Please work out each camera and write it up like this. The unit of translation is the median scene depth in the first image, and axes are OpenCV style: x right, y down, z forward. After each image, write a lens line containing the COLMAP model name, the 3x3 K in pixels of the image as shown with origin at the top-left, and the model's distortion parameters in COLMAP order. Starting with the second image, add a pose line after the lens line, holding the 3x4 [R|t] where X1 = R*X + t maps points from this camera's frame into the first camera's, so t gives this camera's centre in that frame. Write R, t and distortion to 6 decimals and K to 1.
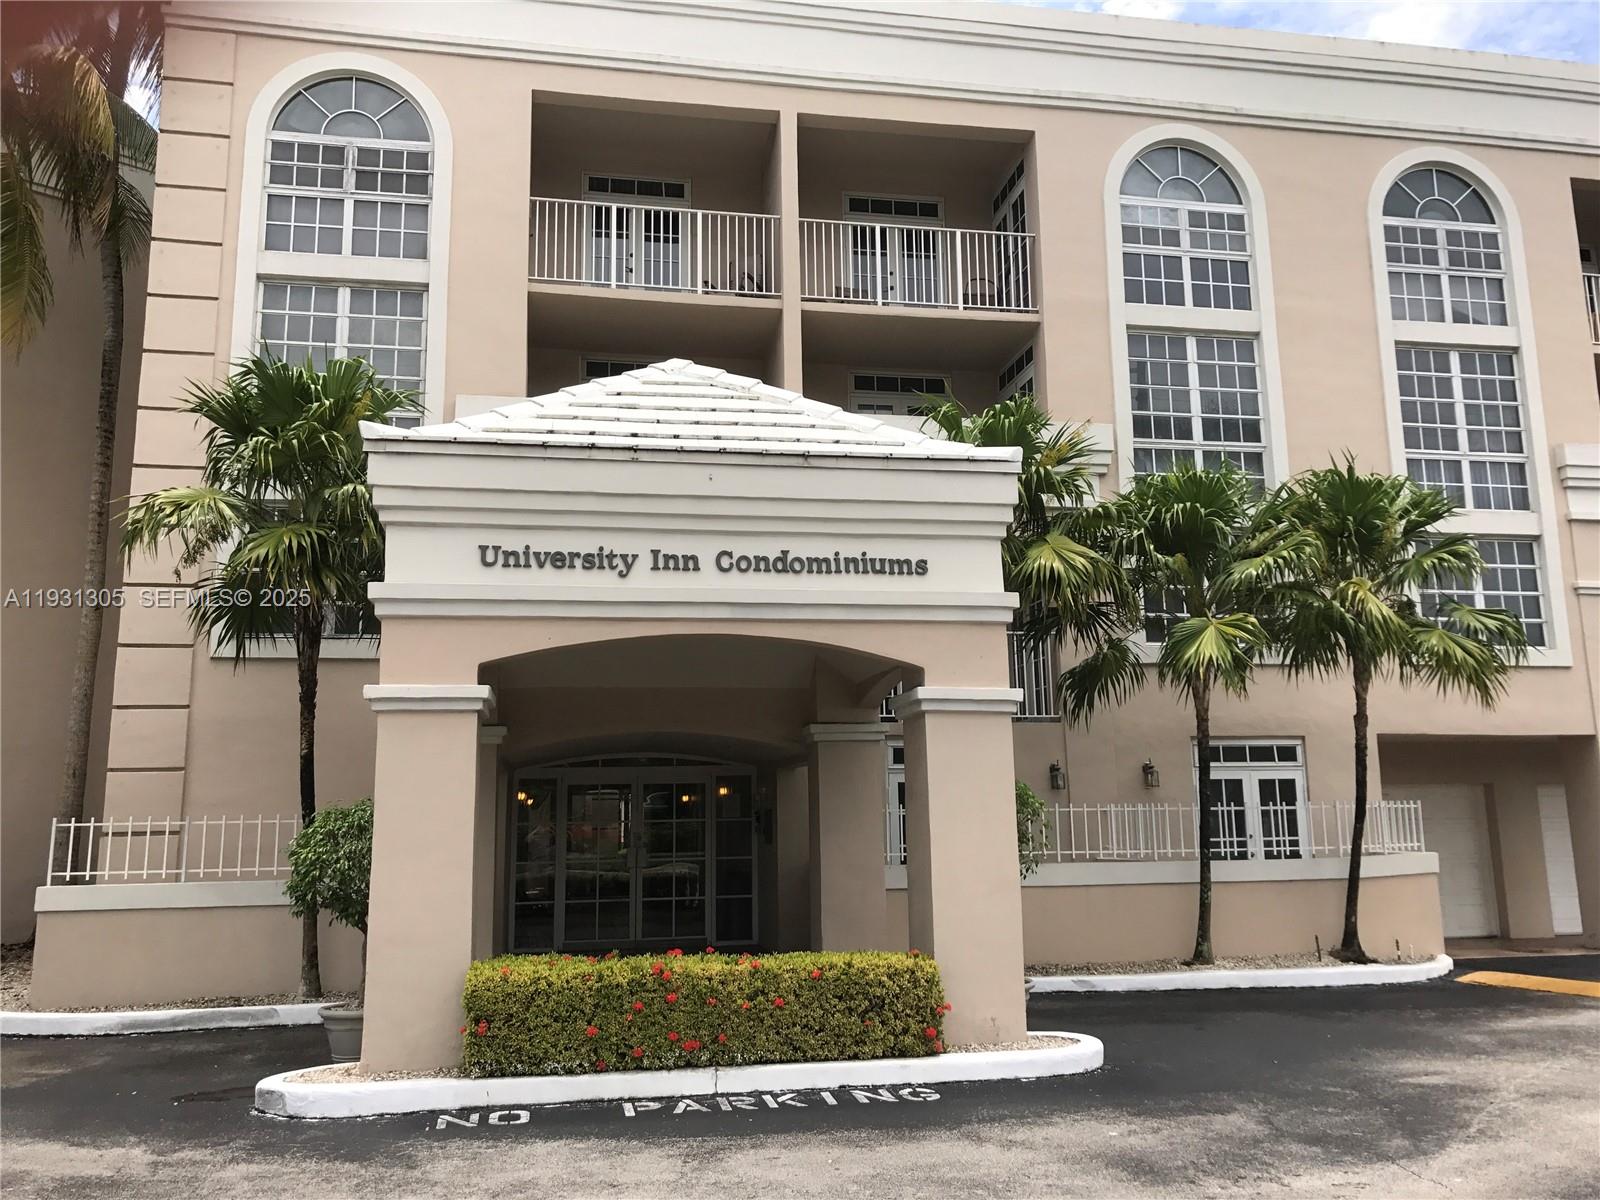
lens RADIAL K [[1325.3, 0, 795.6], [0, 1325.3, 600.0], [0, 0, 1]] dist [0.014250, 0.013986]
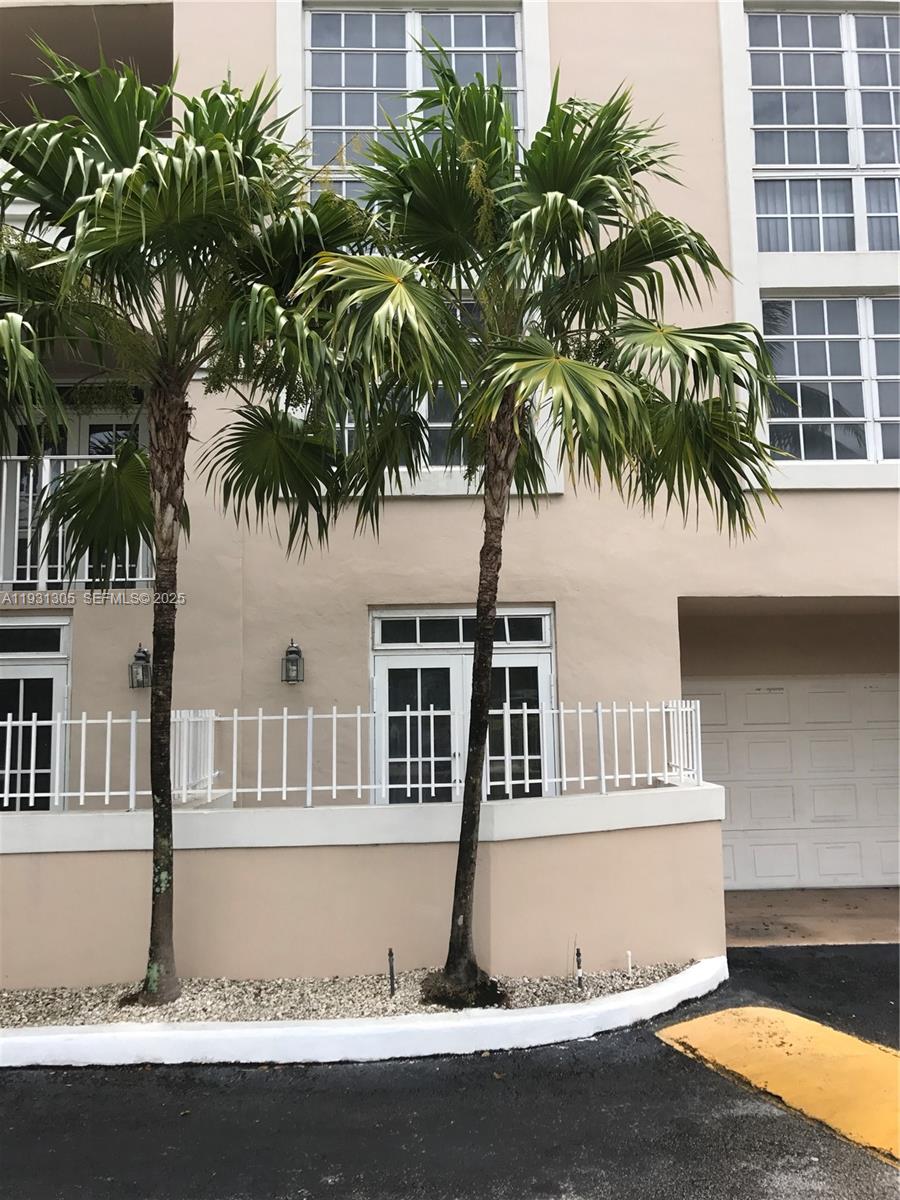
lens RADIAL K [[994.0, 0, 453.7], [0, 994.0, 600.7], [0, 0, 1]] dist [0.014250, 0.013986]
pose [[0.987505, -0.015688, -0.156807, 0.417017], [0.023623, 0.998526, 0.048870, 0.078537], [0.155810, -0.051964, 0.986419, 0.524690]]
